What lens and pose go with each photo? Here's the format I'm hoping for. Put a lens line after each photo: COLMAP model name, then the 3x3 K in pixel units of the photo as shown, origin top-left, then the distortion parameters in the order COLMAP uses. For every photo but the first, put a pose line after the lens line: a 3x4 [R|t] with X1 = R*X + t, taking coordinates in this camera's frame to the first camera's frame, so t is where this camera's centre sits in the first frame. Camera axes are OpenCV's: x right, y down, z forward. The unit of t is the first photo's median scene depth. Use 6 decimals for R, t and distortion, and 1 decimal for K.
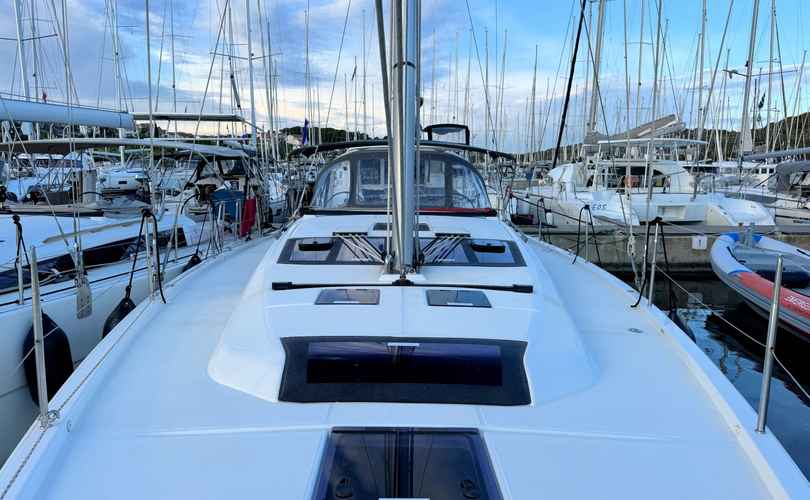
lens RADIAL K [[564.6, 0, 405.0], [0, 564.6, 250.0], [0, 0, 1]] dist [0.090674, -0.135364]
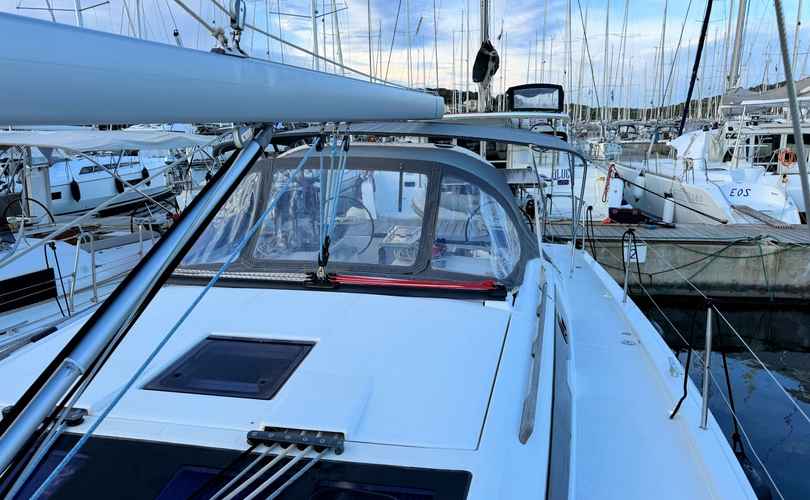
lens RADIAL K [[540.2, 0, 424.4], [0, 540.2, 232.6], [0, 0, 1]] dist [-0.002307, -0.001189]
pose [[0.980812, 0.018695, -0.194057, 0.070374], [-0.007673, 0.998322, 0.057392, -0.055704], [0.194804, -0.054802, 0.979310, 0.214851]]
